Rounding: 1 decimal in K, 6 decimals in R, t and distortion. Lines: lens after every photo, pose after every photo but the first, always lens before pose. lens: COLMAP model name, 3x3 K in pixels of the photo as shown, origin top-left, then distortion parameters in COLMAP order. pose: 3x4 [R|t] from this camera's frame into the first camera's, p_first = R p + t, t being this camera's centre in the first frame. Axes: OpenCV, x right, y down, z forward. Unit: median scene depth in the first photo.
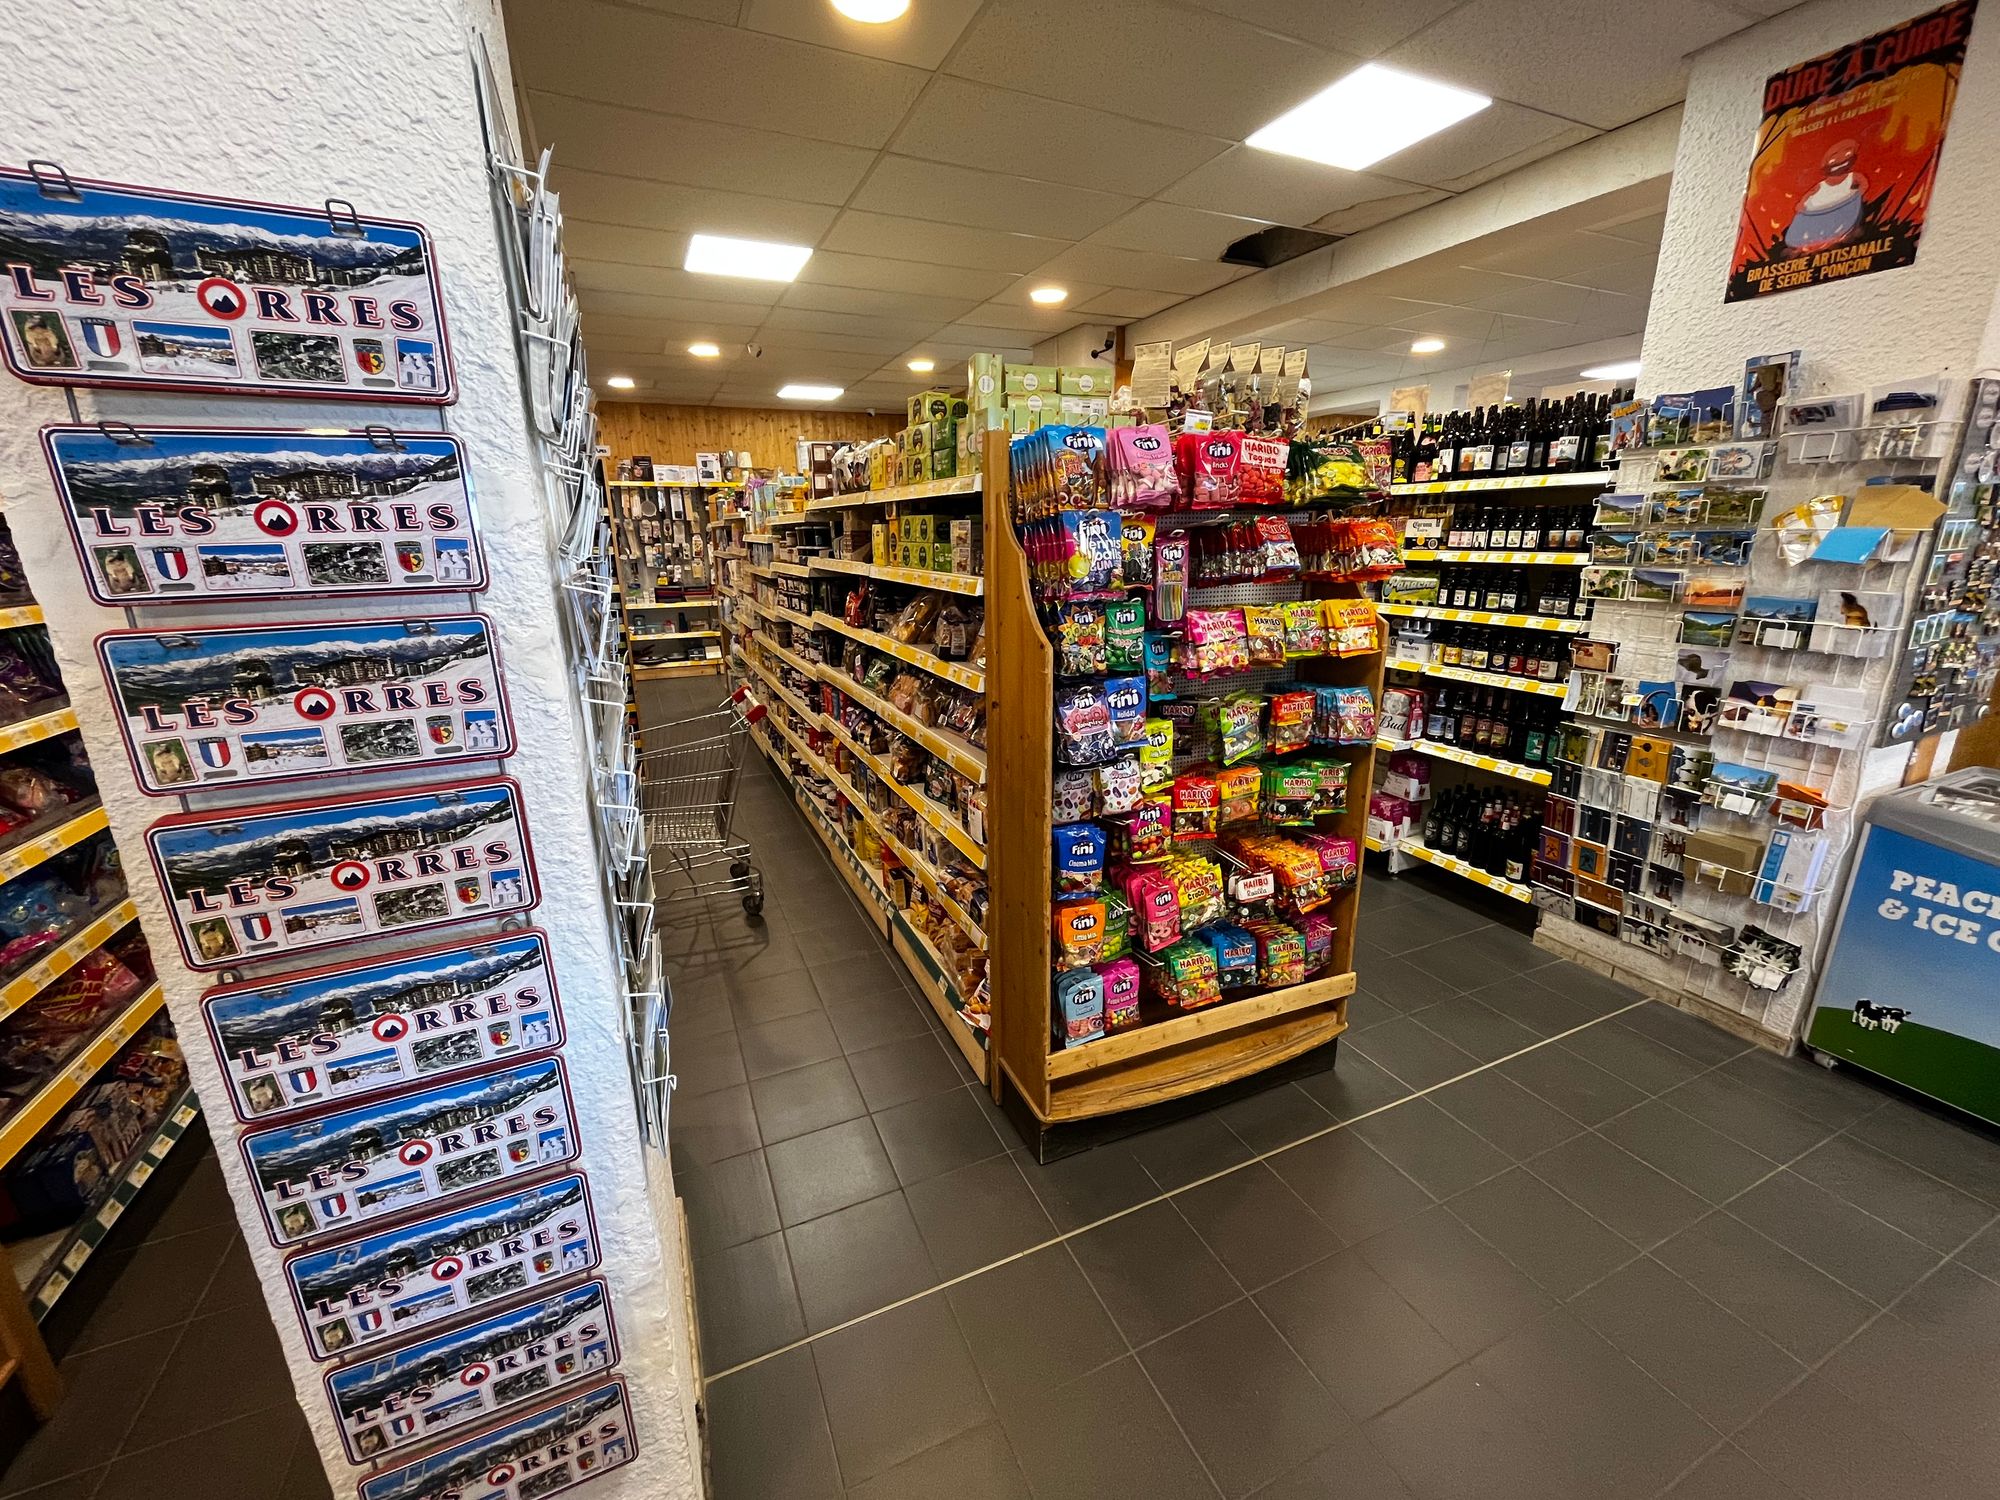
lens RADIAL K [[808.3, 0, 1000.3], [0, 808.3, 754.8], [0, 0, 1]] dist [-0.002142, -0.000718]
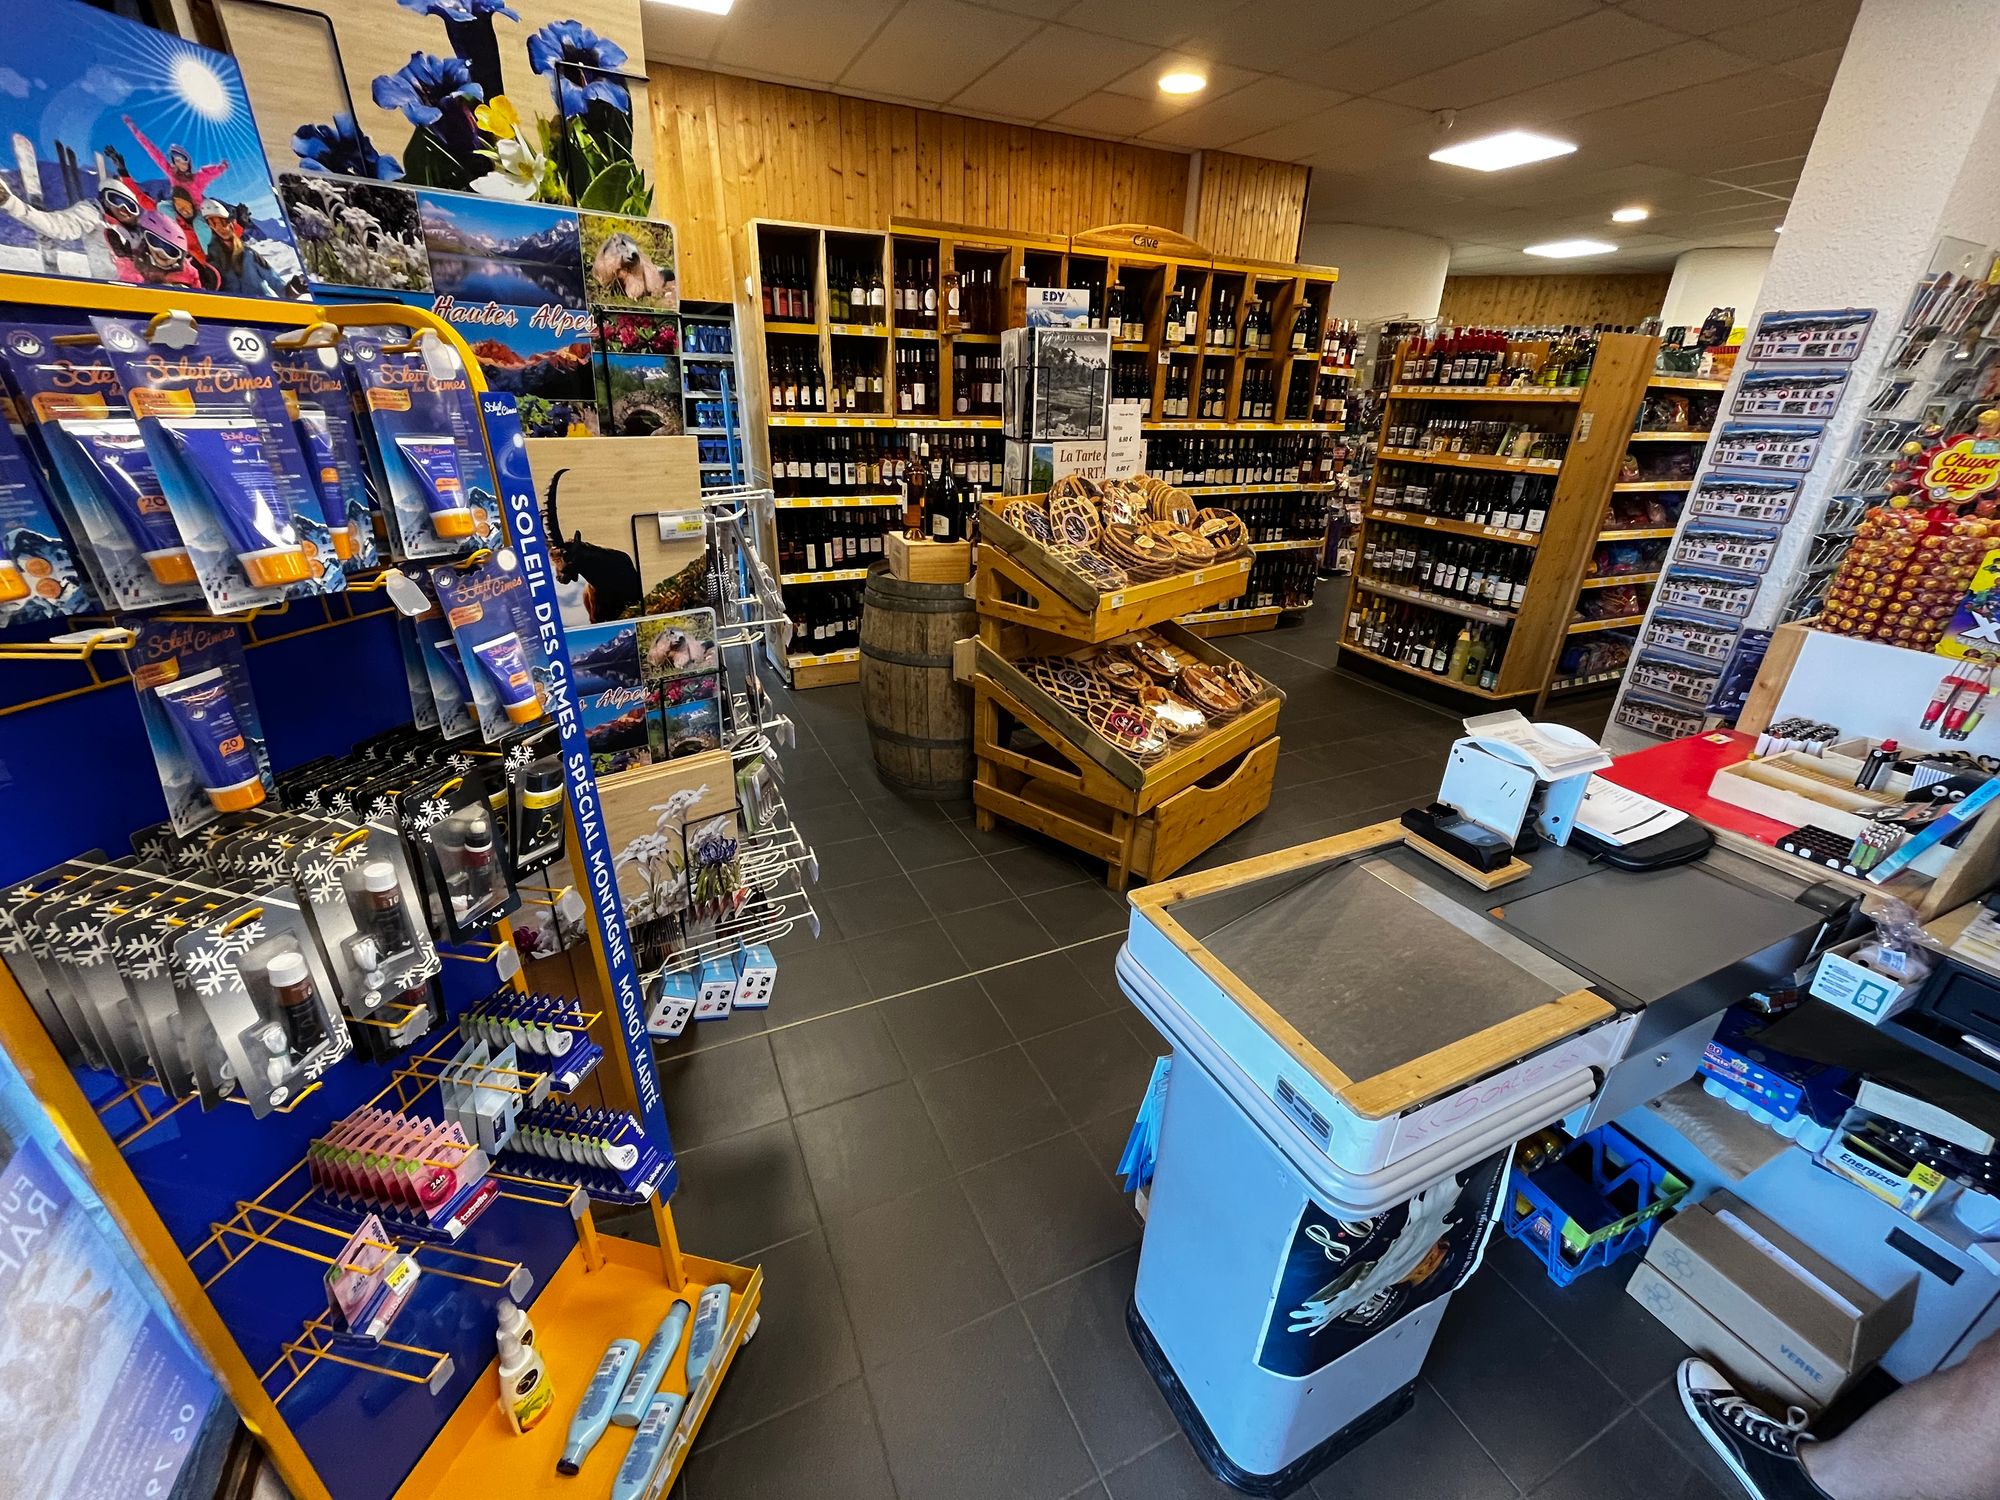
lens RADIAL K [[808.3, 0, 1000.3], [0, 808.3, 754.8], [0, 0, 1]] dist [-0.002142, -0.000718]
pose [[0.016879, 0.419938, -0.907396, 2.442321], [-0.295364, 0.869118, 0.396729, 0.585367], [0.955236, 0.261316, 0.138704, -1.991513]]
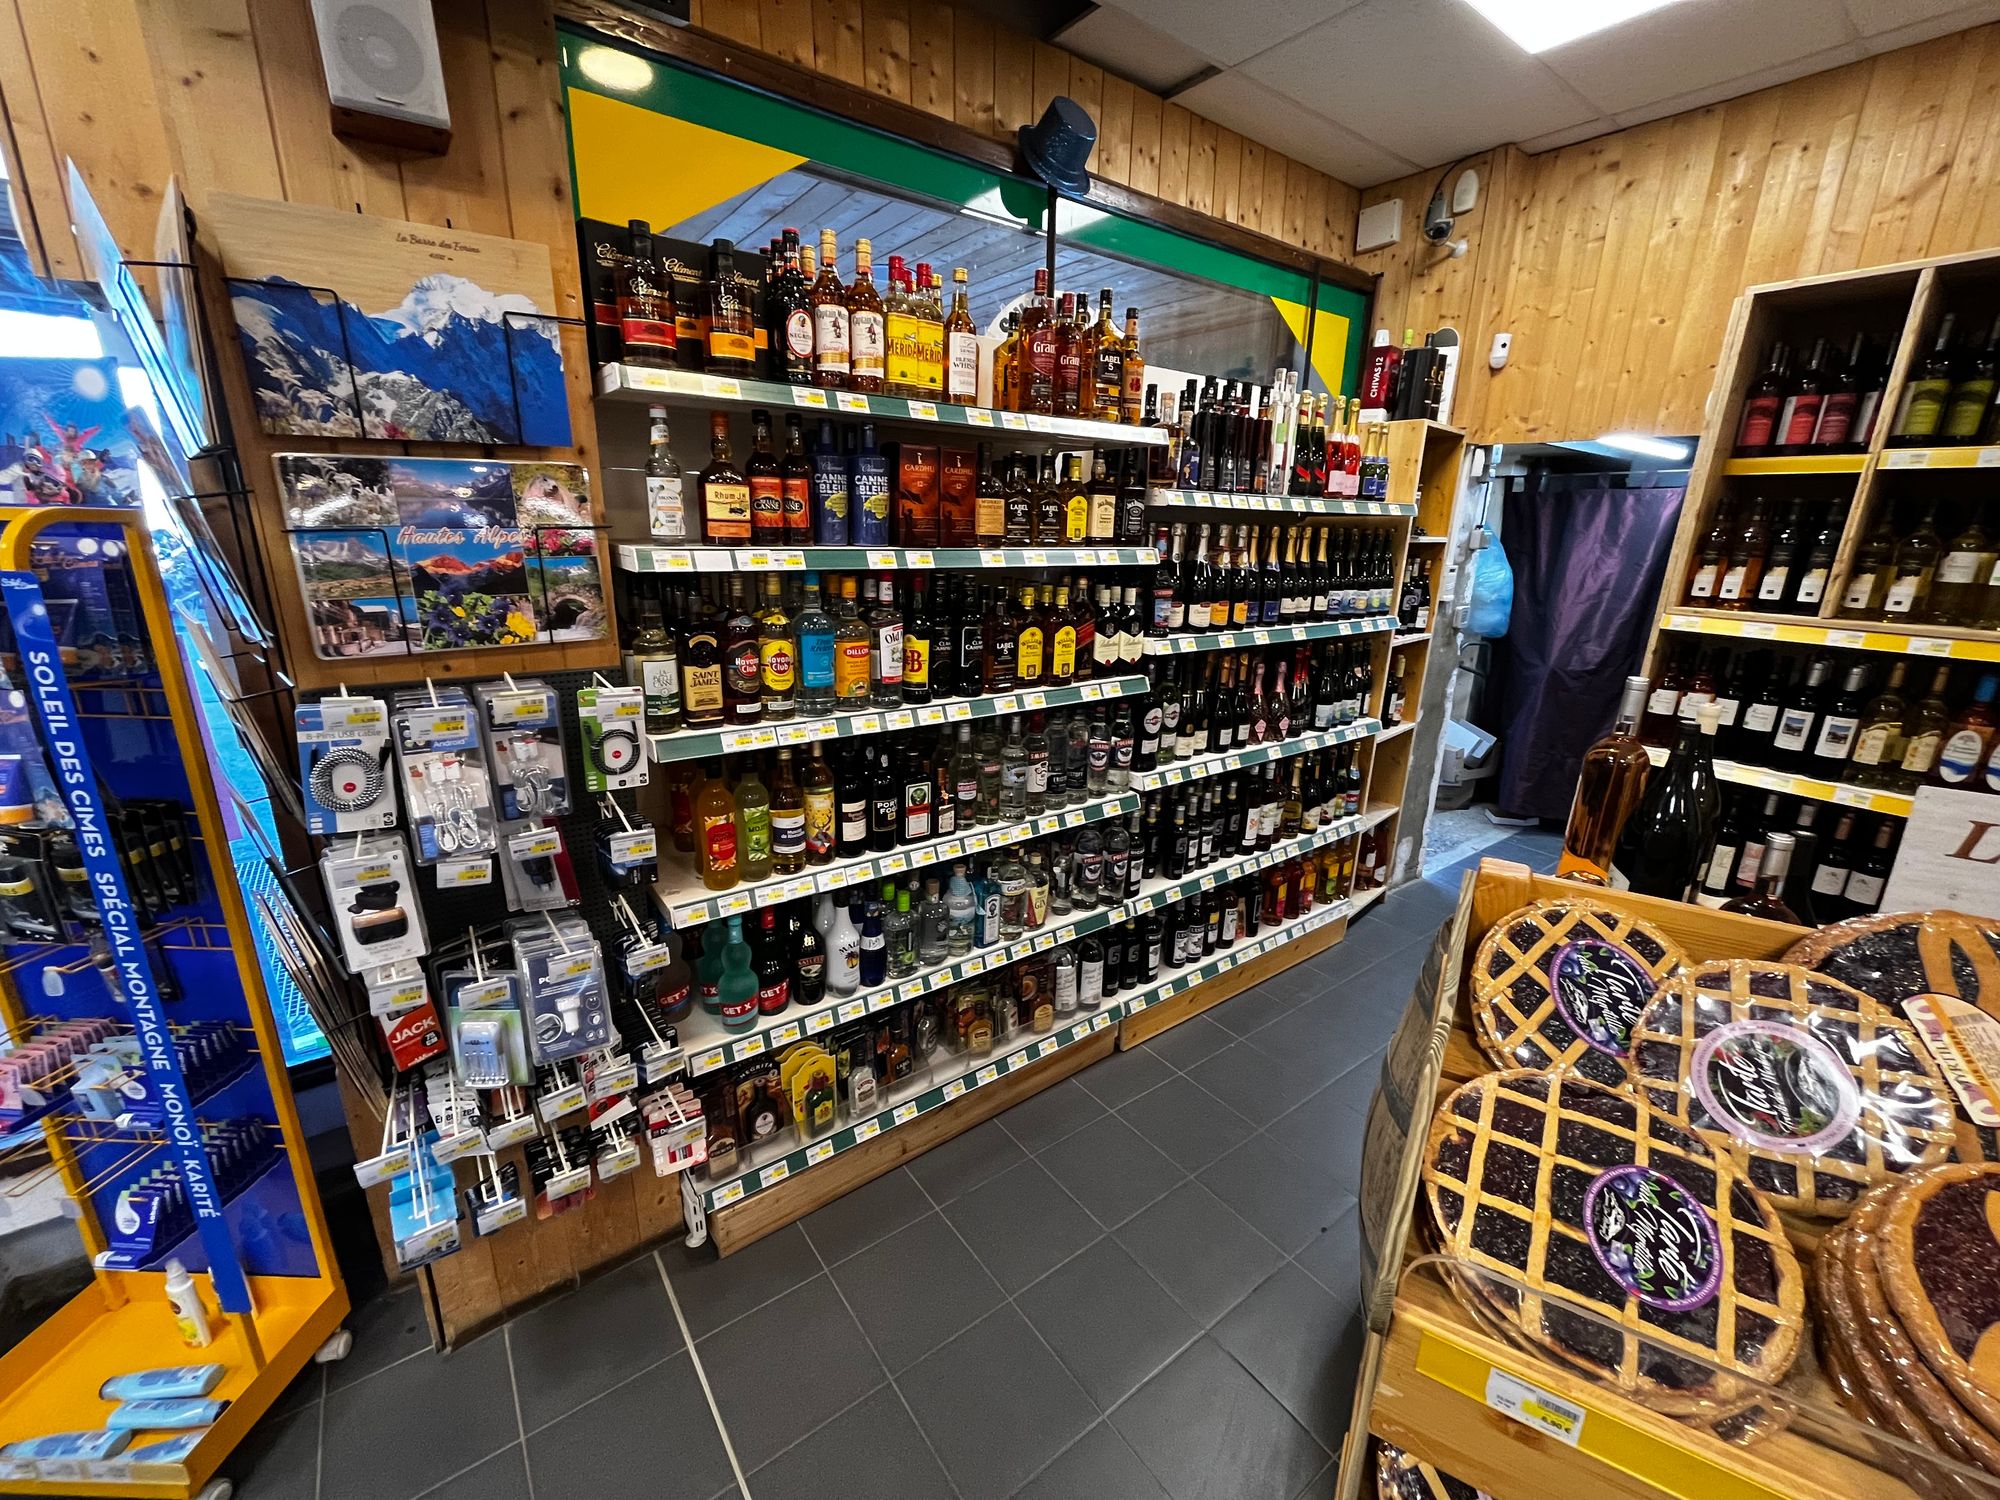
lens RADIAL K [[808.3, 0, 1000.3], [0, 808.3, 754.8], [0, 0, 1]] dist [-0.002142, -0.000718]
pose [[-0.977279, 0.049719, -0.206044, 0.523867], [-0.067793, 0.847716, 0.526100, 0.324216], [0.200824, 0.528115, -0.825084, -1.266581]]
